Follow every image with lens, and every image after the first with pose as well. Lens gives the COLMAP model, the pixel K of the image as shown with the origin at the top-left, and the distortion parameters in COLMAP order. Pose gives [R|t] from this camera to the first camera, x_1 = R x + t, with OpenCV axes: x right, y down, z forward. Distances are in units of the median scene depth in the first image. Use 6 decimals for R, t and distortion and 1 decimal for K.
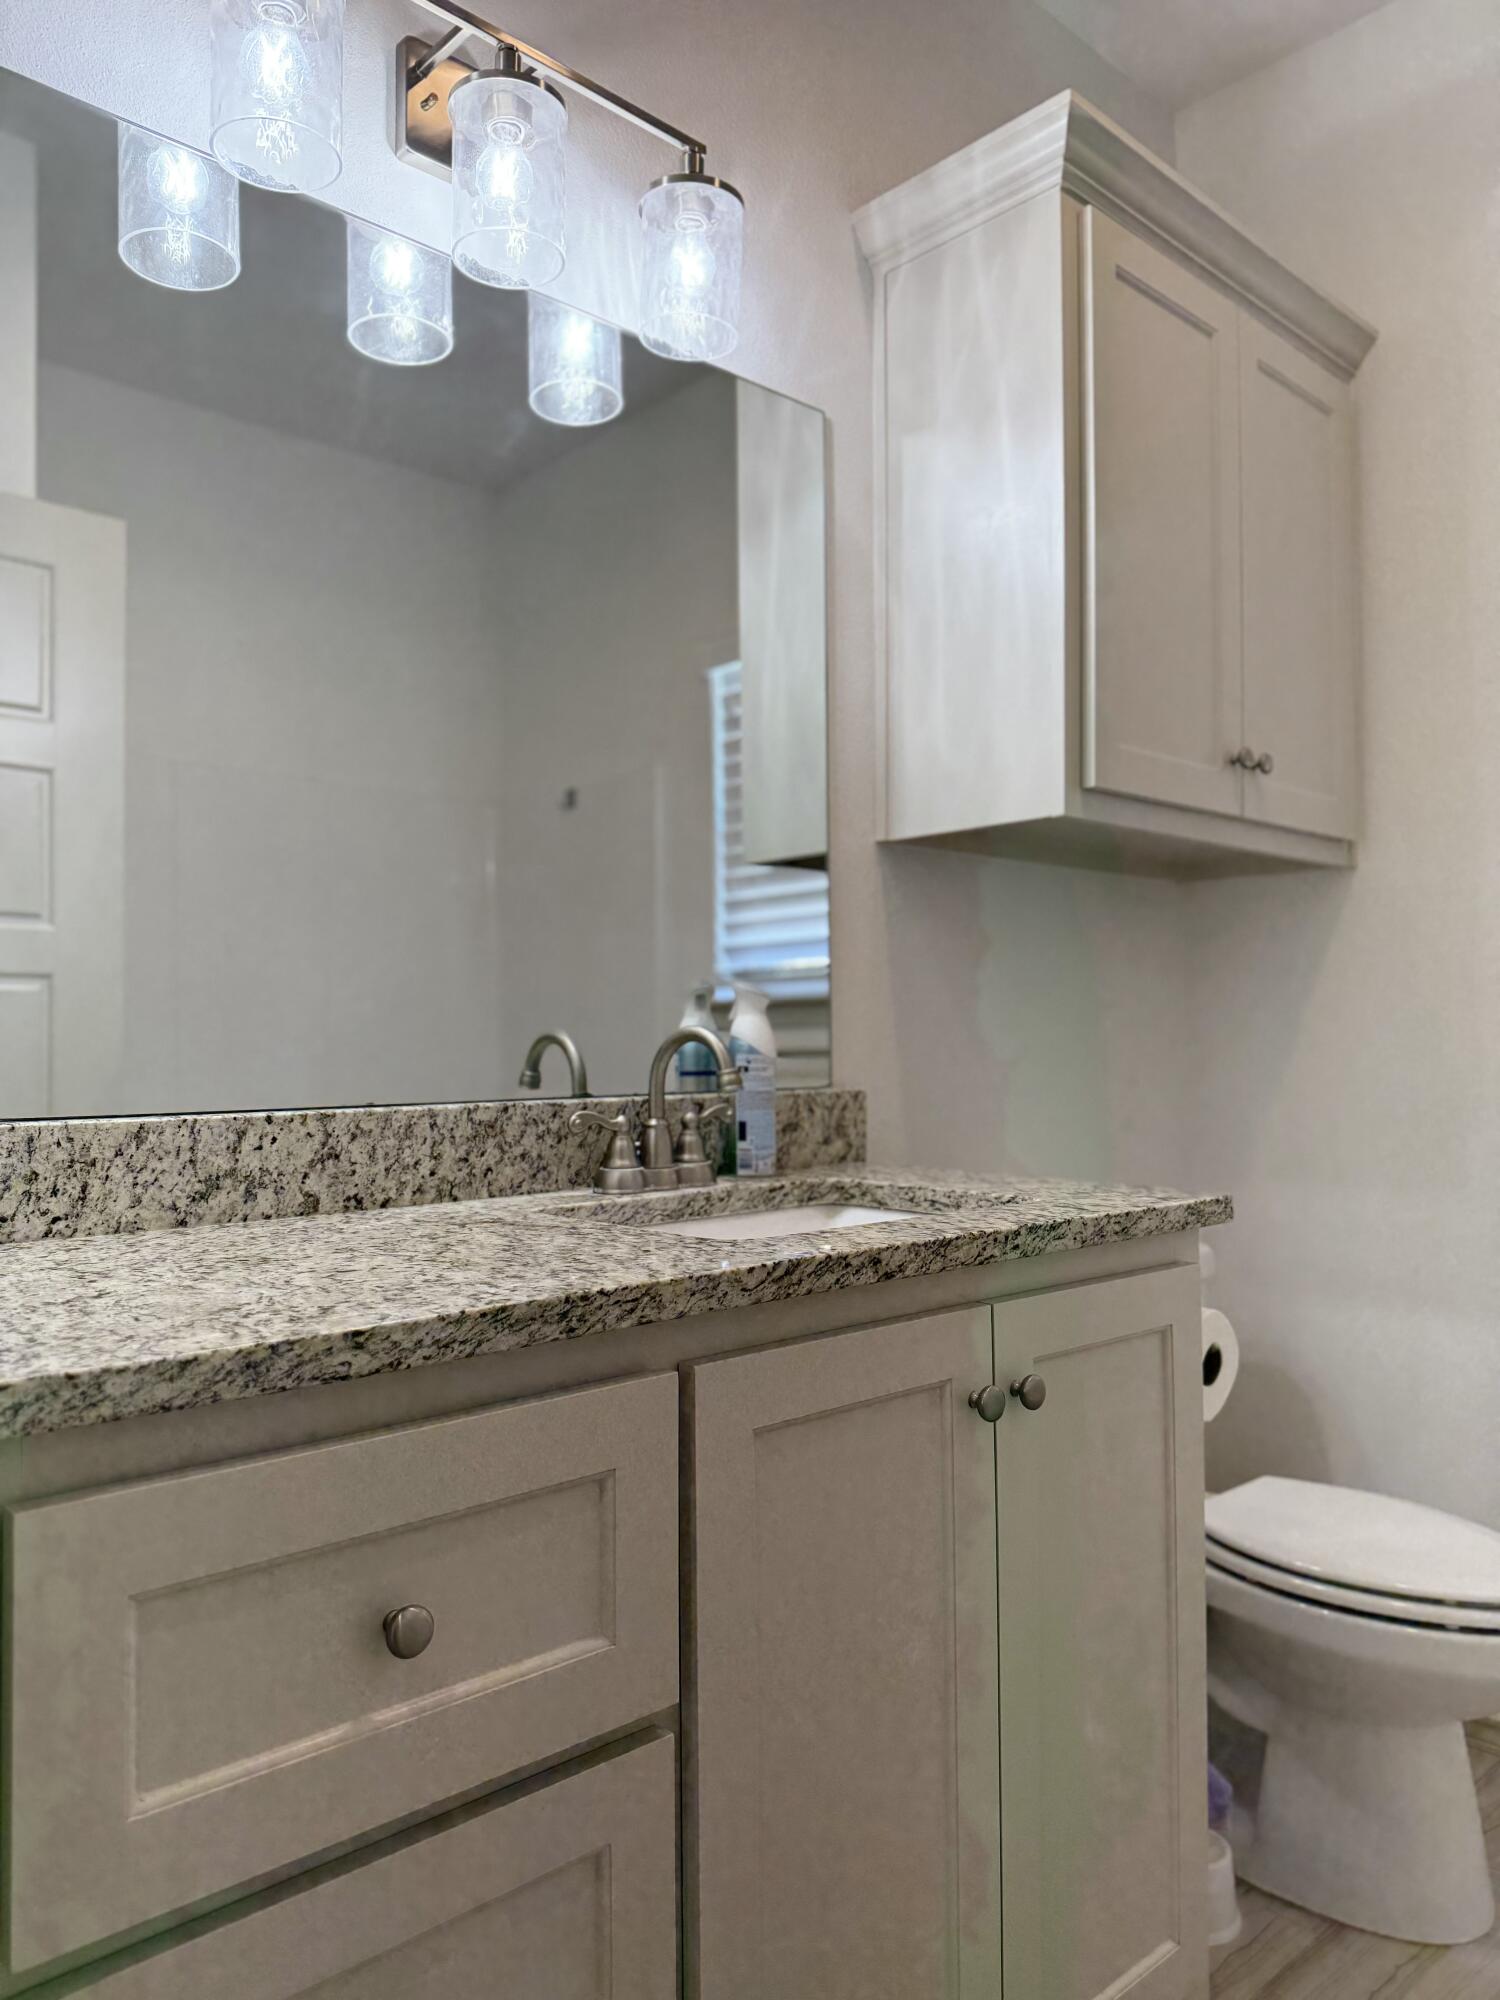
lens RADIAL K [[1402.1, 0, 743.7], [0, 1402.1, 990.6], [0, 0, 1]] dist [0.121244, -0.170735]
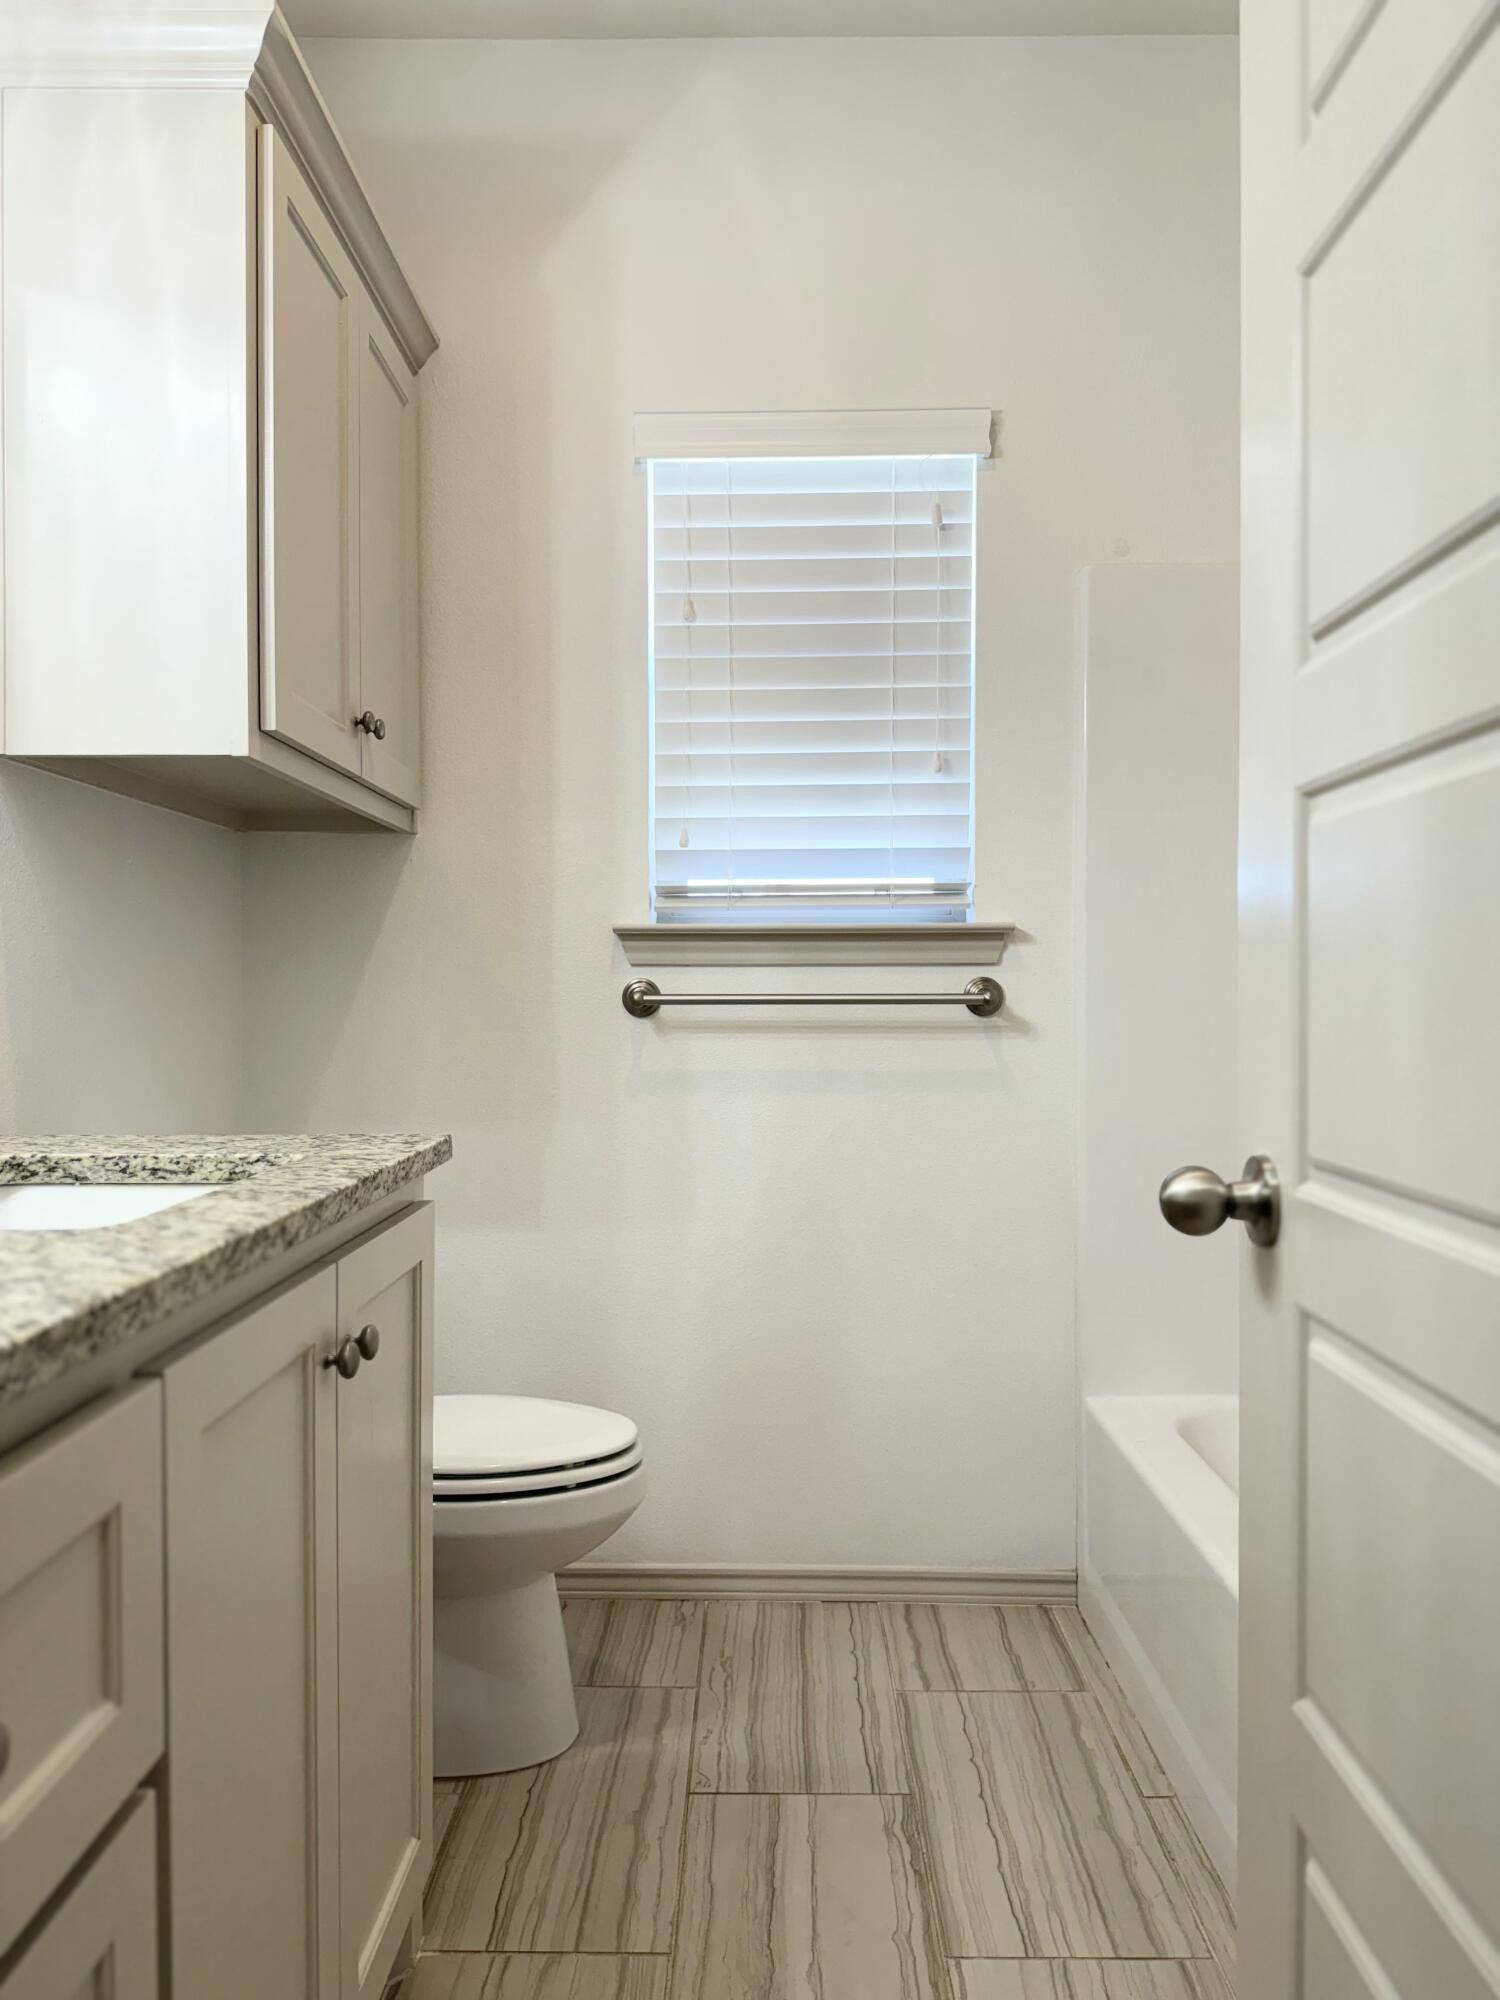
lens RADIAL K [[1402.1, 0, 743.7], [0, 1402.1, 990.6], [0, 0, 1]] dist [0.121244, -0.170735]
pose [[0.683606, 0.006087, 0.729826, -0.260813], [-0.030789, 0.999316, 0.020505, 0.004635], [-0.729202, -0.036488, 0.683325, 0.100068]]
